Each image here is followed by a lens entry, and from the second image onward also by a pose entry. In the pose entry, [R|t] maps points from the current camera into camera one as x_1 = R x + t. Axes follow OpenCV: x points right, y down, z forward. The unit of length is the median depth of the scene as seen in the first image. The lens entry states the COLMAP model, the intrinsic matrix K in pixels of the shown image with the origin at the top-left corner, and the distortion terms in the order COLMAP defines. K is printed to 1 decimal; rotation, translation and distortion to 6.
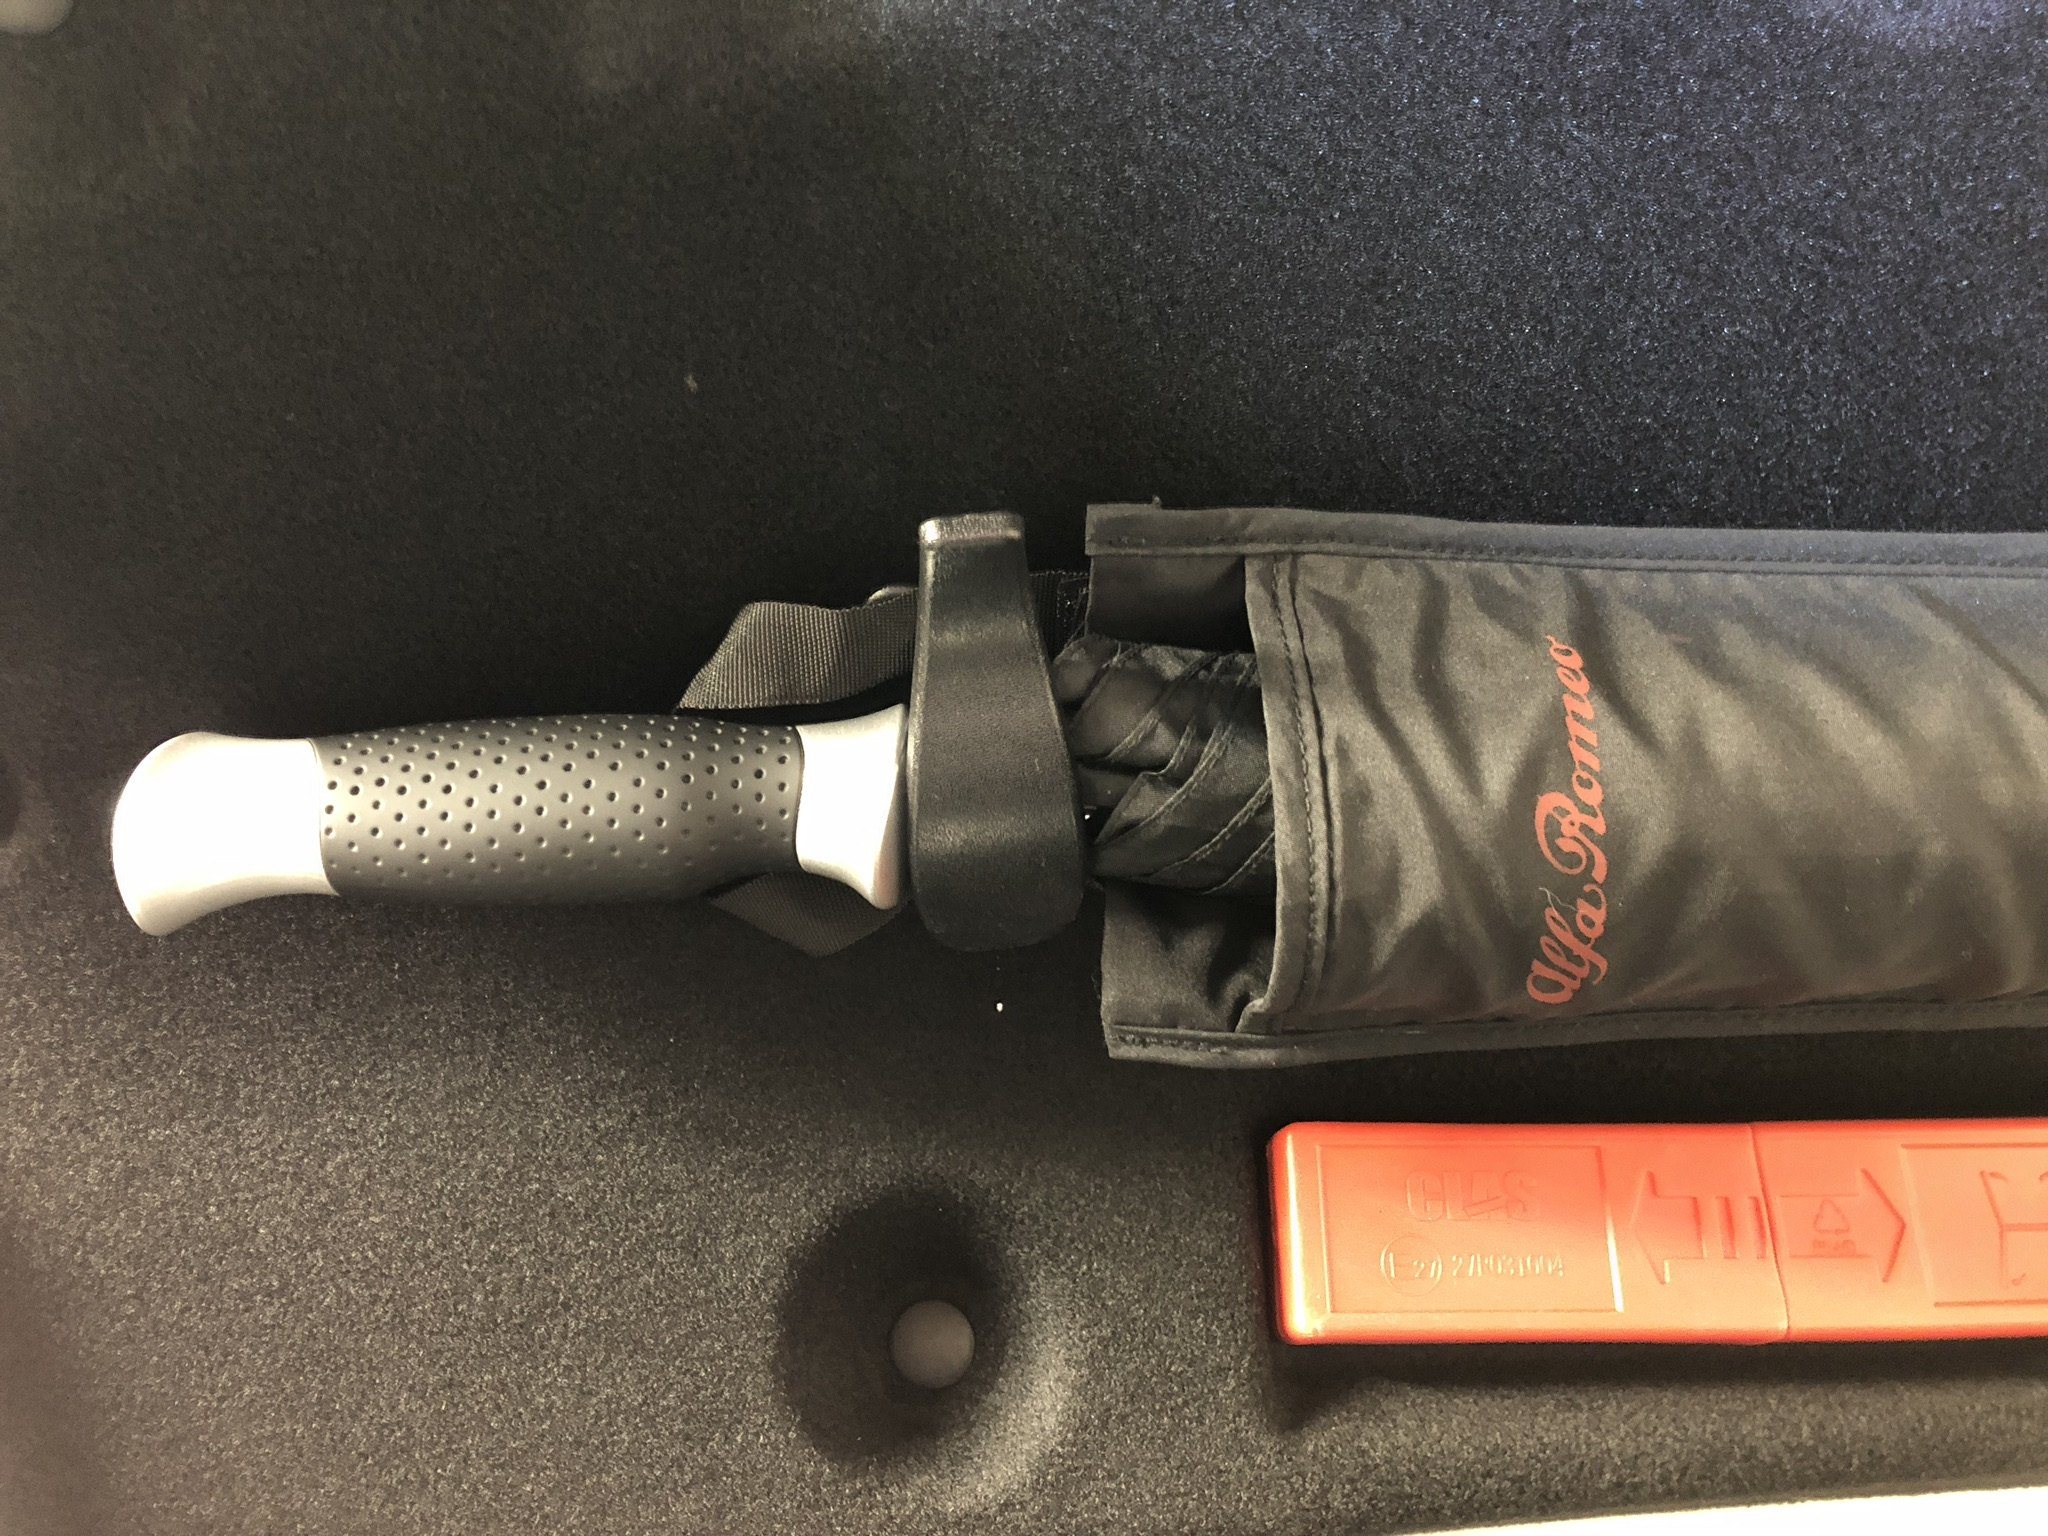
lens RADIAL K [[1730.4, 0, 1024.0], [0, 1730.4, 768.0], [0, 0, 1]] dist [-0.009297, -0.002577]
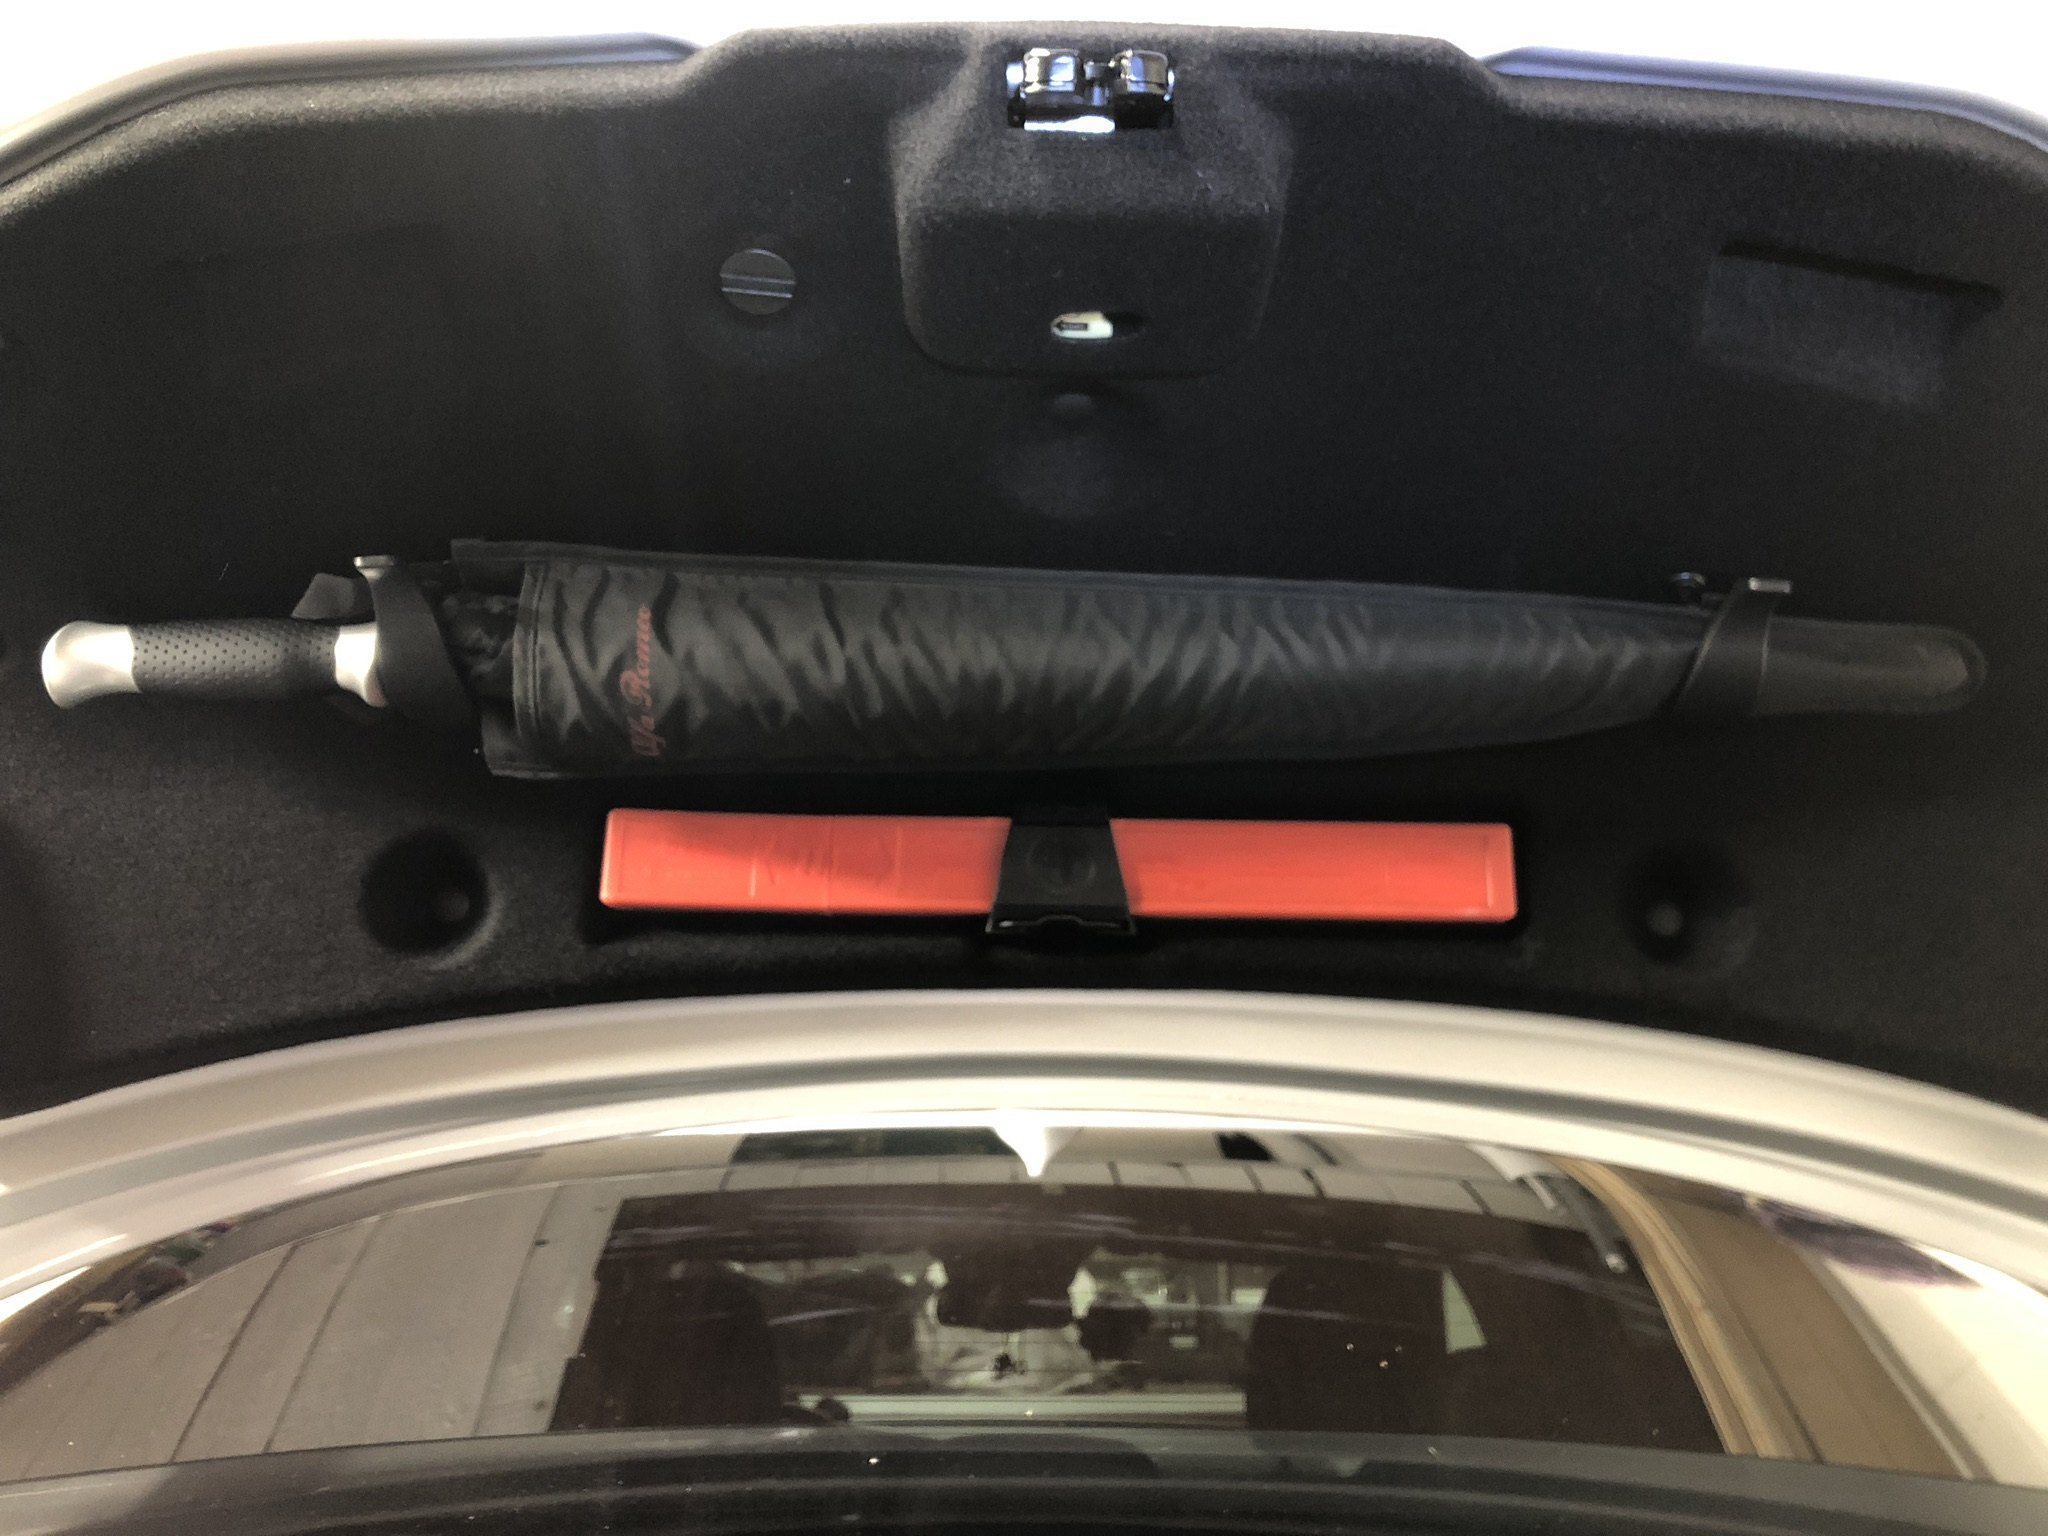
lens RADIAL K [[1673.6, 0, 1024.0], [0, 1673.6, 768.0], [0, 0, 1]] dist [0.107497, -0.156472]
pose [[0.998896, 0.031753, -0.034631, 0.890658], [-0.026345, 0.988821, 0.146761, -0.200804], [0.038904, -0.145687, 0.988566, -1.267362]]
